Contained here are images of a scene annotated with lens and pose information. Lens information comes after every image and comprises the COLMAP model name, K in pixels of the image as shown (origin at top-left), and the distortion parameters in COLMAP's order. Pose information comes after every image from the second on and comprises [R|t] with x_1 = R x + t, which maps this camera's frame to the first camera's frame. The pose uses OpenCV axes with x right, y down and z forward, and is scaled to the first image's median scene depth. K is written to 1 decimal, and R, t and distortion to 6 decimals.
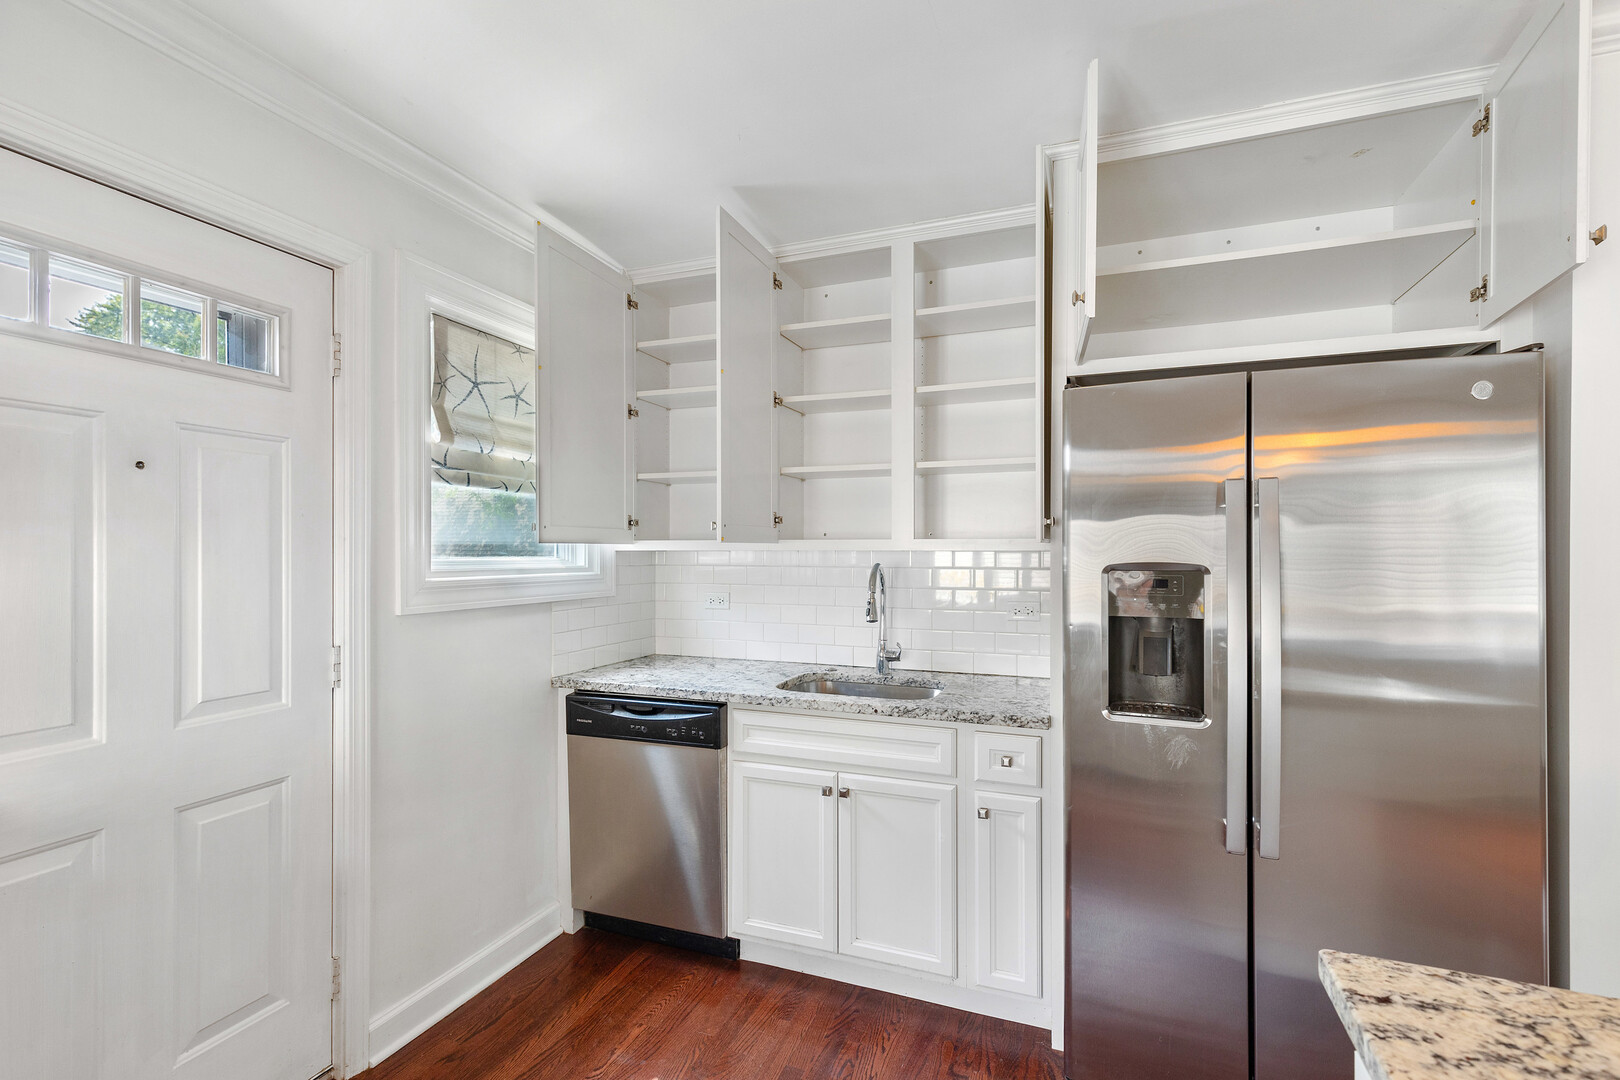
lens RADIAL K [[737.3, 0, 812.4], [0, 737.3, 551.3], [0, 0, 1]] dist [0.003931, -0.000763]
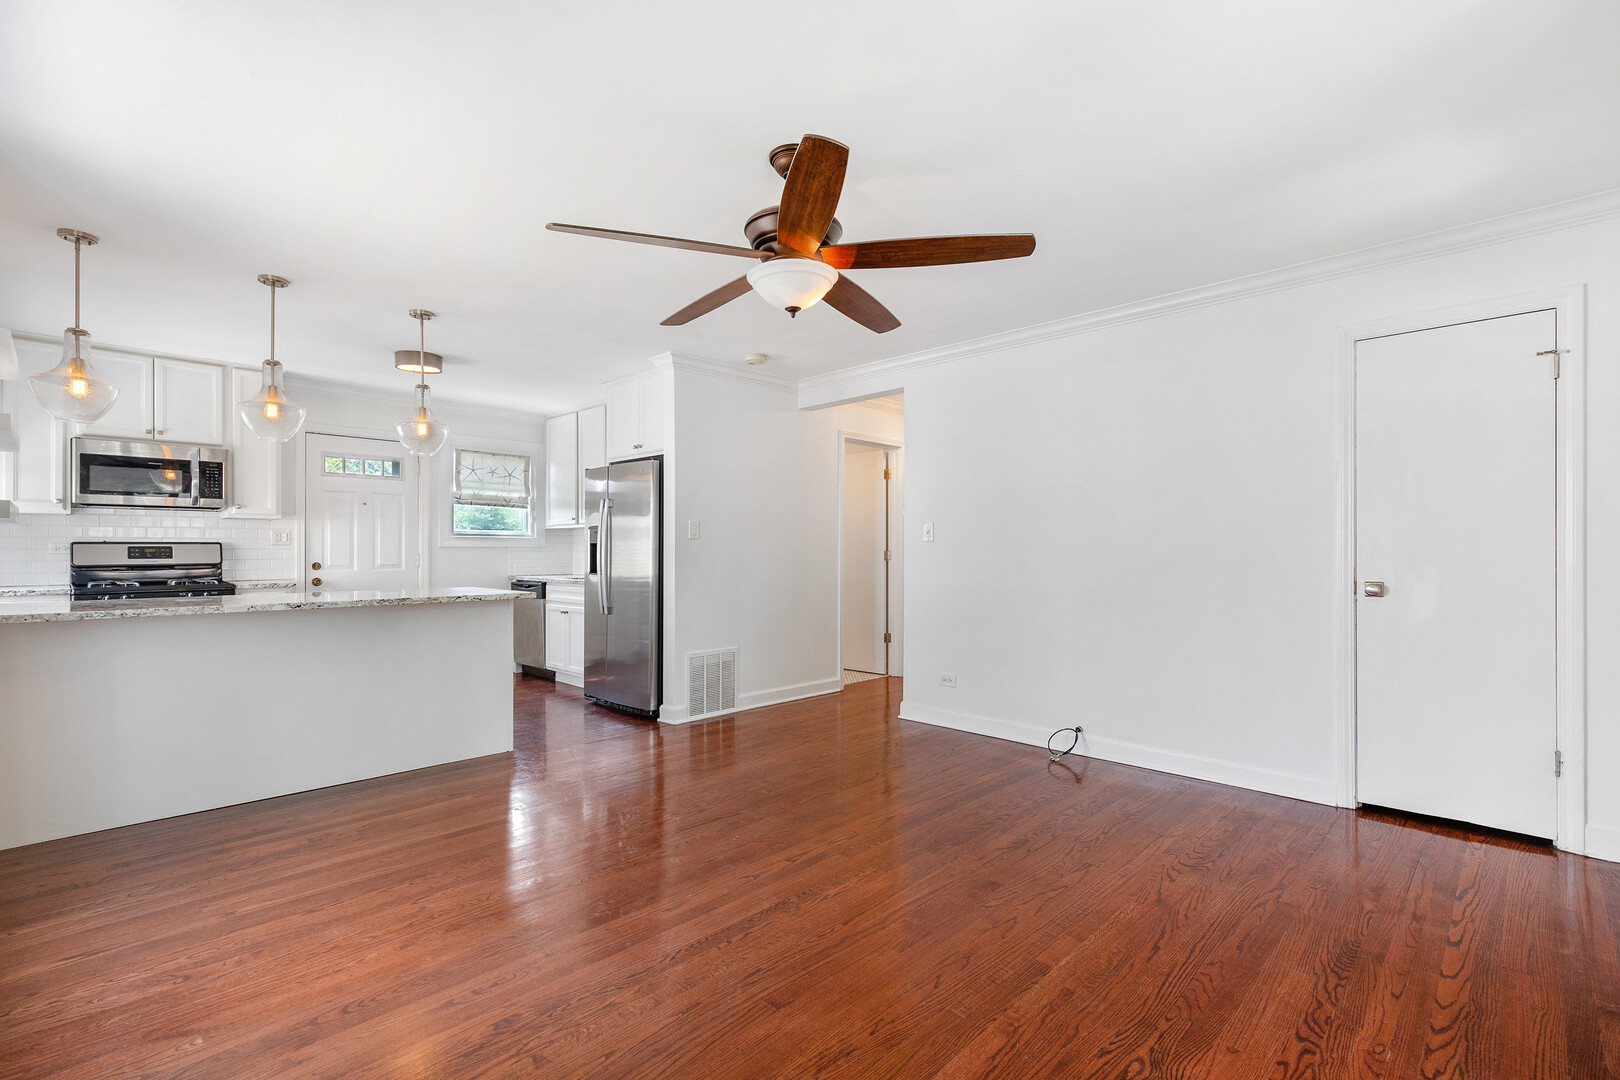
lens RADIAL K [[737.3, 0, 806.5], [0, 737.3, 544.6], [0, 0, 1]] dist [0.003931, -0.000763]
pose [[0.913212, -0.002693, -0.407477, 2.262051], [-0.000870, 0.999963, -0.008560, 0.105495], [0.407485, 0.008172, 0.913176, -1.307719]]
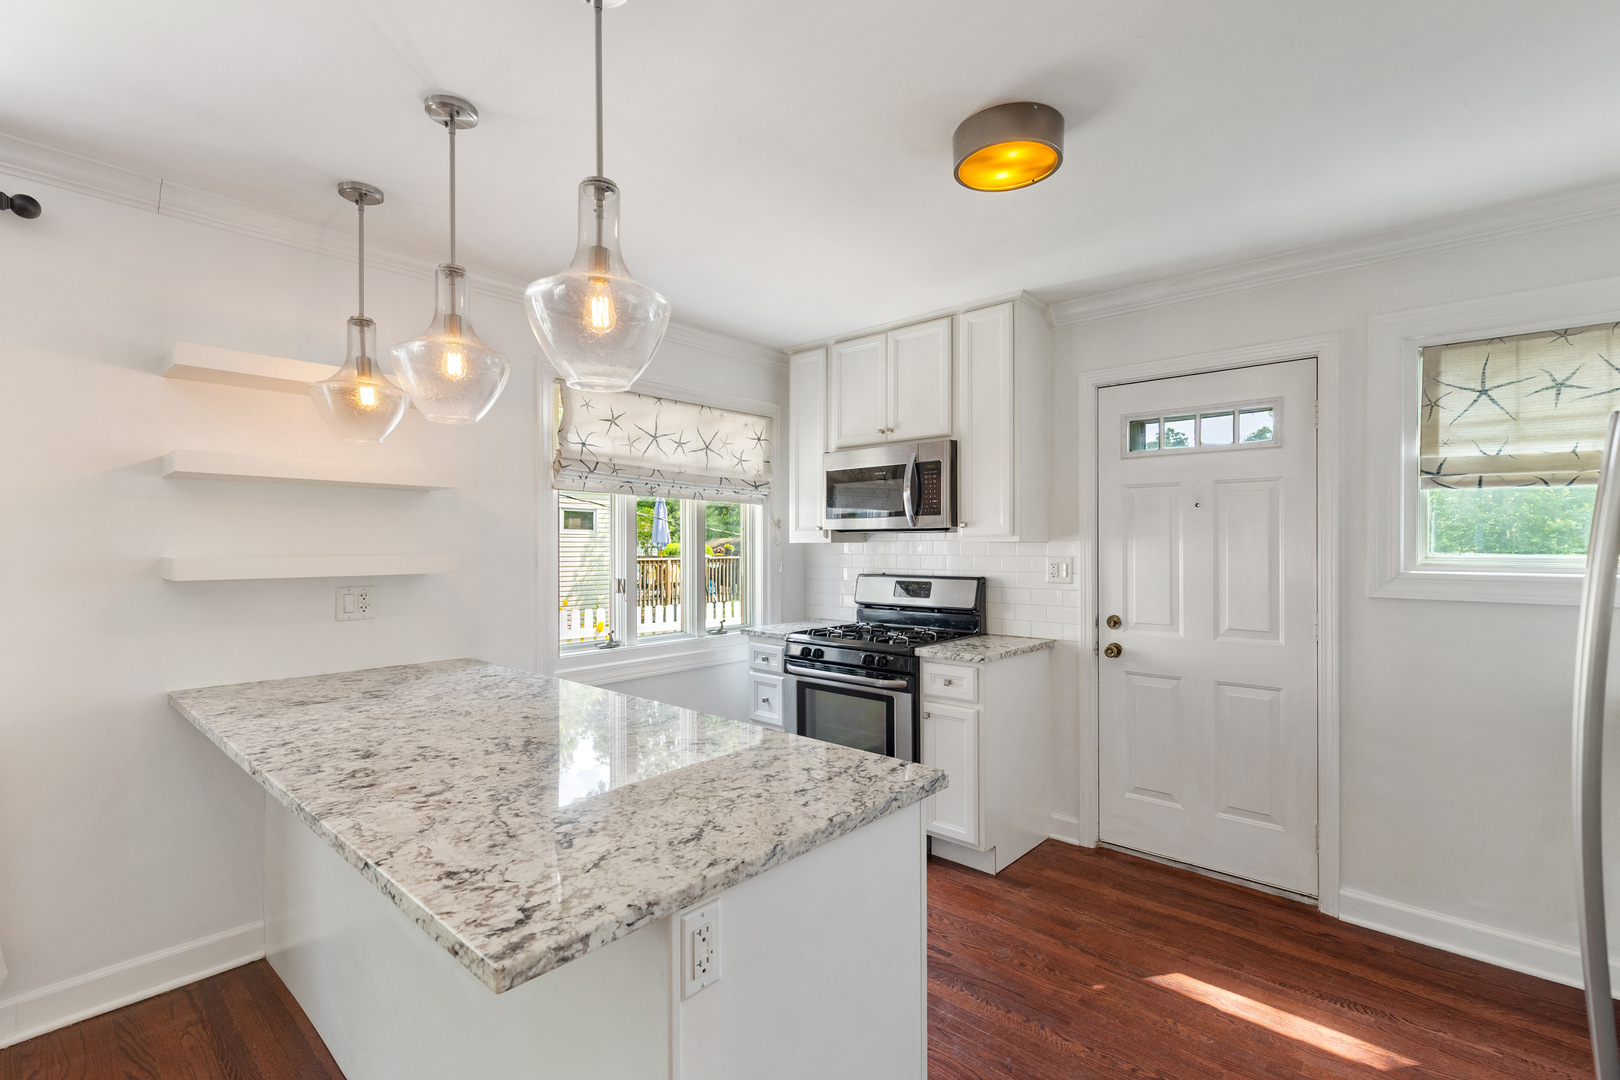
lens RADIAL K [[737.3, 0, 805.0], [0, 737.3, 545.5], [0, 0, 1]] dist [0.003931, -0.000763]
pose [[-0.363398, 0.001083, -0.931634, 1.054612], [-0.000800, 0.999999, 0.001474, -0.006343], [0.931634, 0.001281, -0.363396, 0.562311]]
